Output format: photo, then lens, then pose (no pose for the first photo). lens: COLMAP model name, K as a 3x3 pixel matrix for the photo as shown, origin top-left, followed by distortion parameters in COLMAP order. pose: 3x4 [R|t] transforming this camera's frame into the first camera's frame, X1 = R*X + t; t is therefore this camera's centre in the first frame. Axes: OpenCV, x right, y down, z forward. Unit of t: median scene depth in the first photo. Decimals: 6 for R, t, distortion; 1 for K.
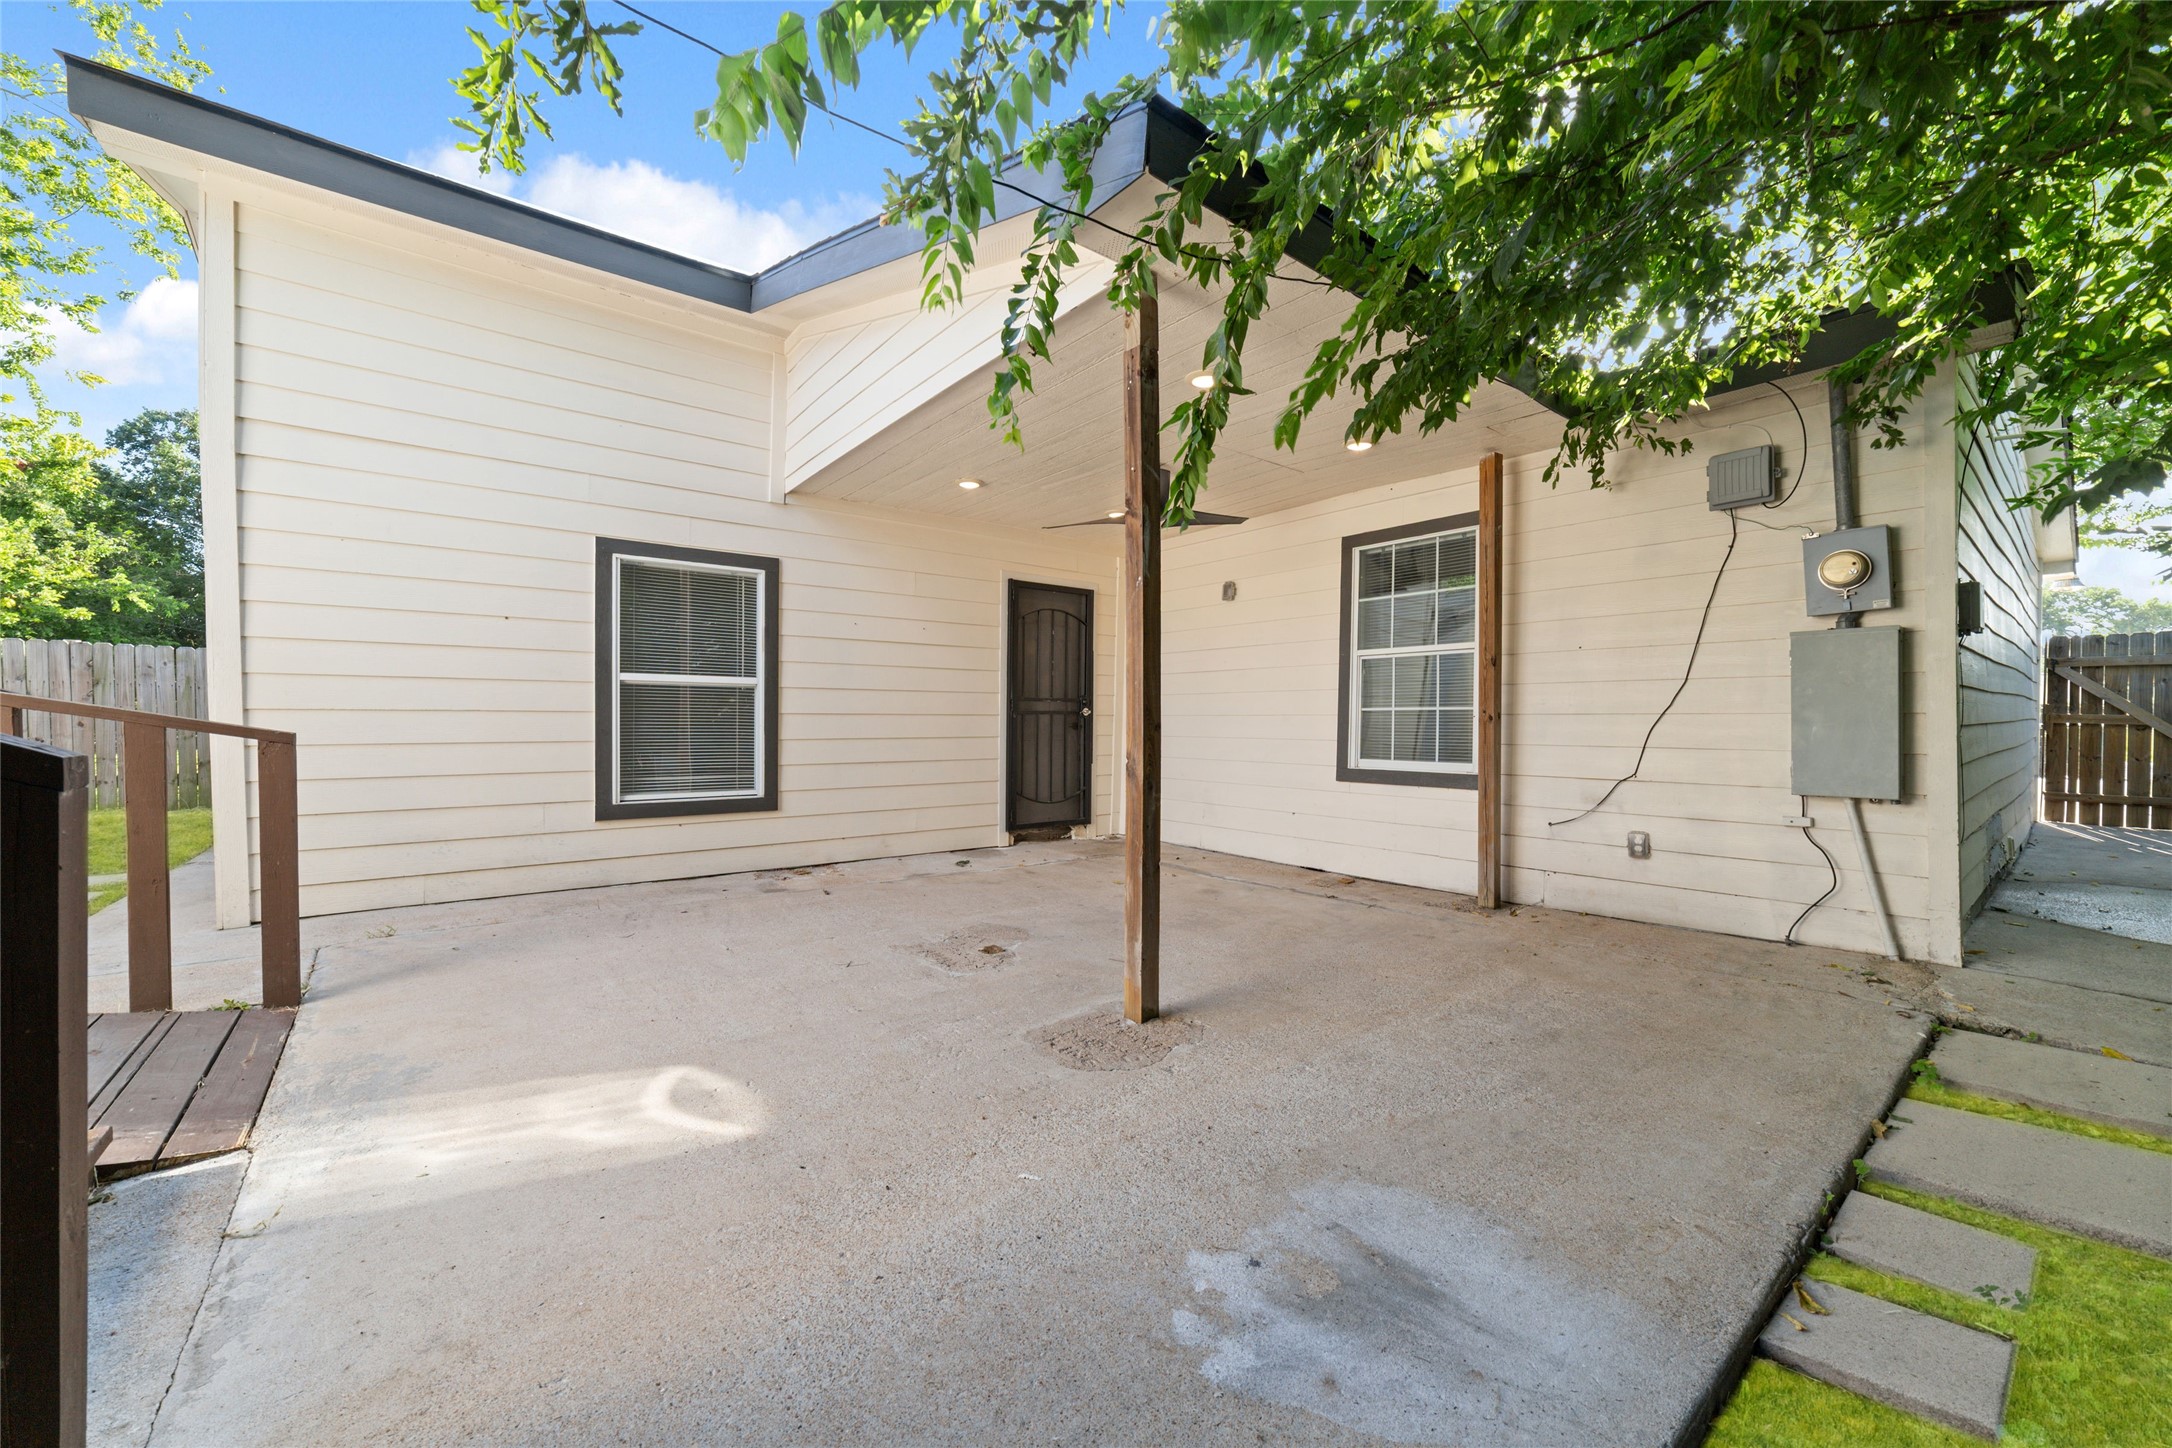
lens RADIAL K [[832.9, 0, 1091.7], [0, 832.9, 722.9], [0, 0, 1]] dist [-0.025681, 0.009523]
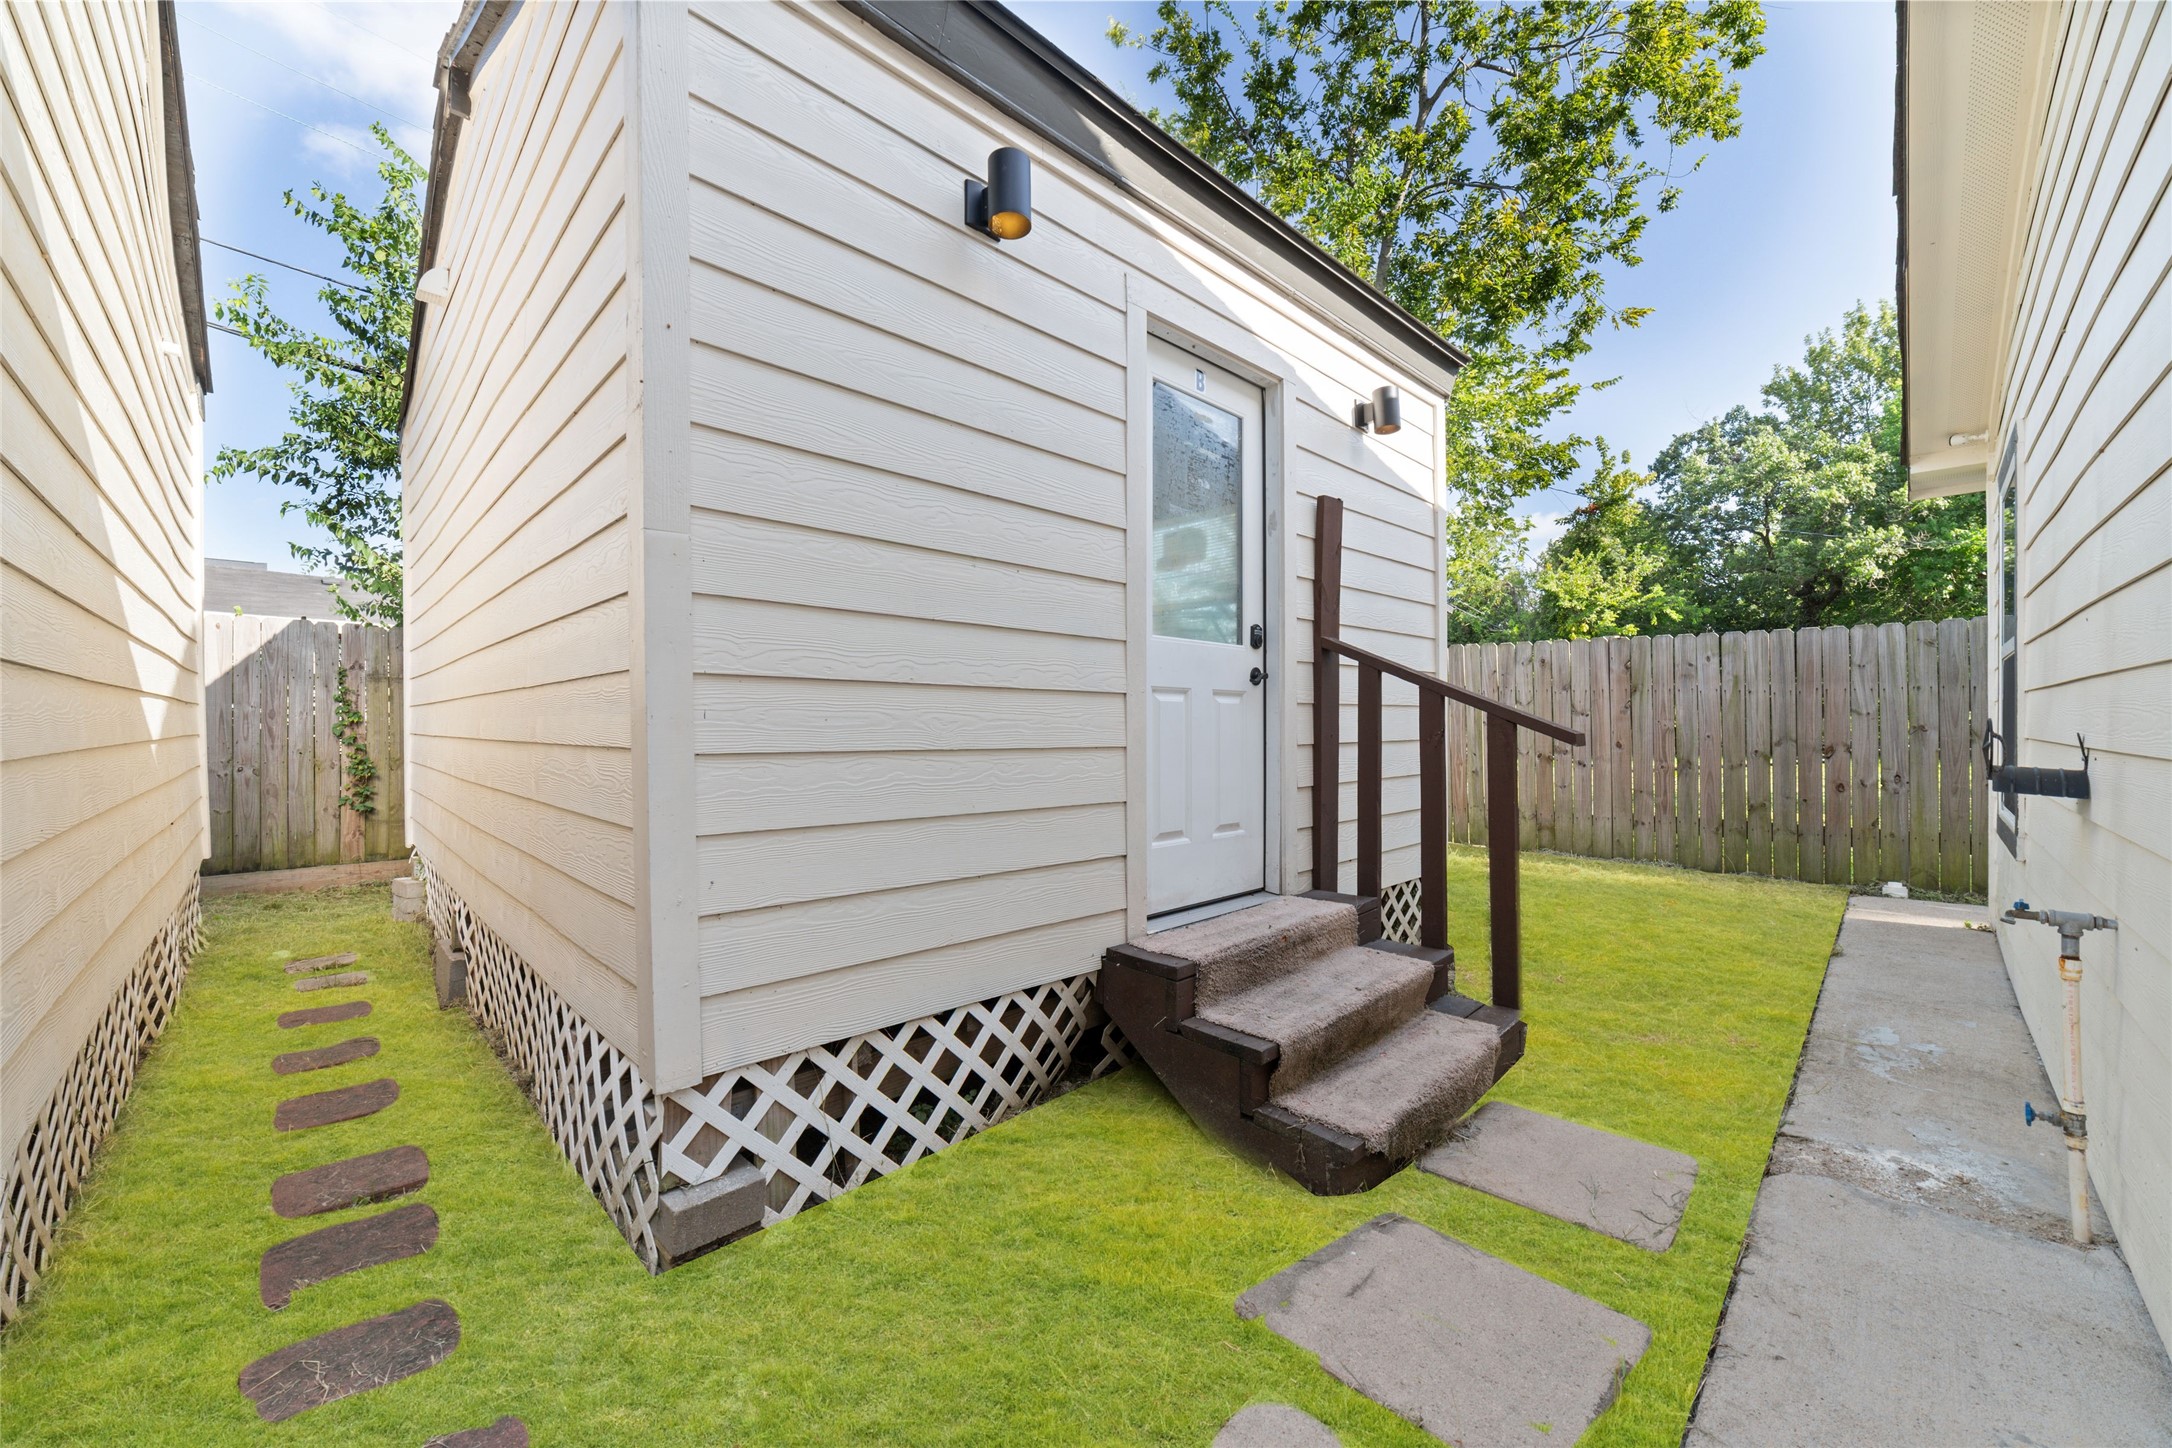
lens RADIAL K [[832.9, 0, 1091.7], [0, 832.9, 722.9], [0, 0, 1]] dist [-0.025681, 0.009523]
pose [[0.099027, -0.001360, -0.995084, -0.224958], [-0.003688, 0.999992, -0.001734, -0.006777], [0.995078, 0.003842, 0.099021, 0.188956]]
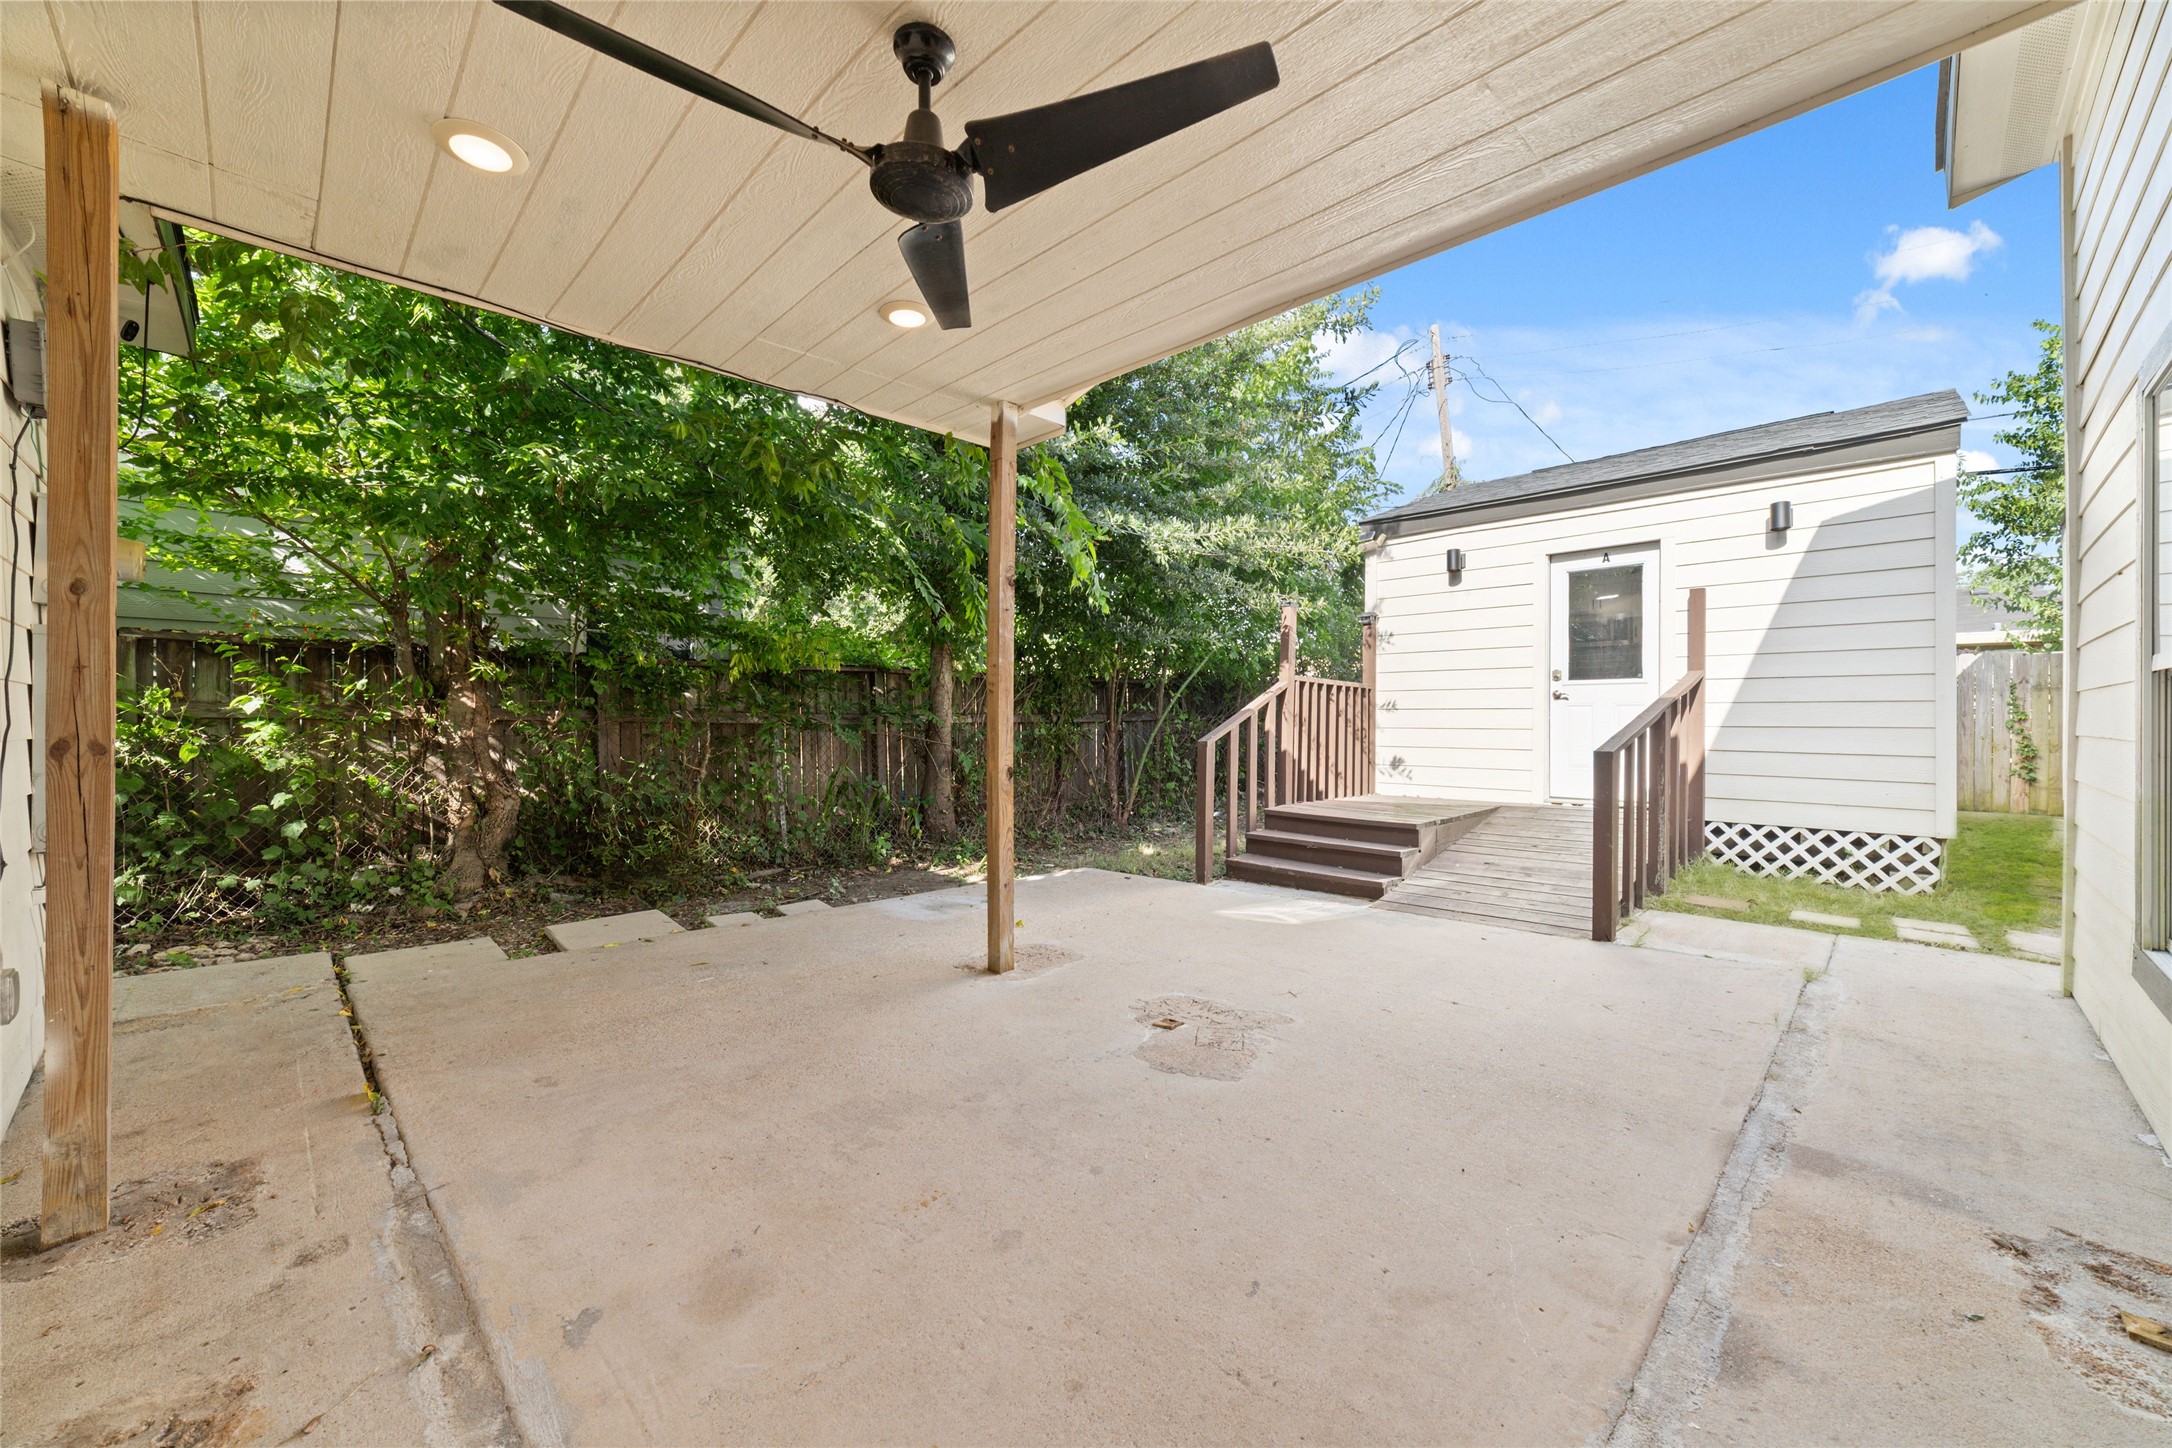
lens RADIAL K [[832.9, 0, 1091.7], [0, 832.9, 722.9], [0, 0, 1]] dist [-0.025681, 0.009523]
pose [[-0.994916, -0.002450, -0.100678, 0.007485], [-0.003539, 0.999937, 0.010646, -0.007475], [0.100646, 0.010948, -0.994862, 0.349051]]
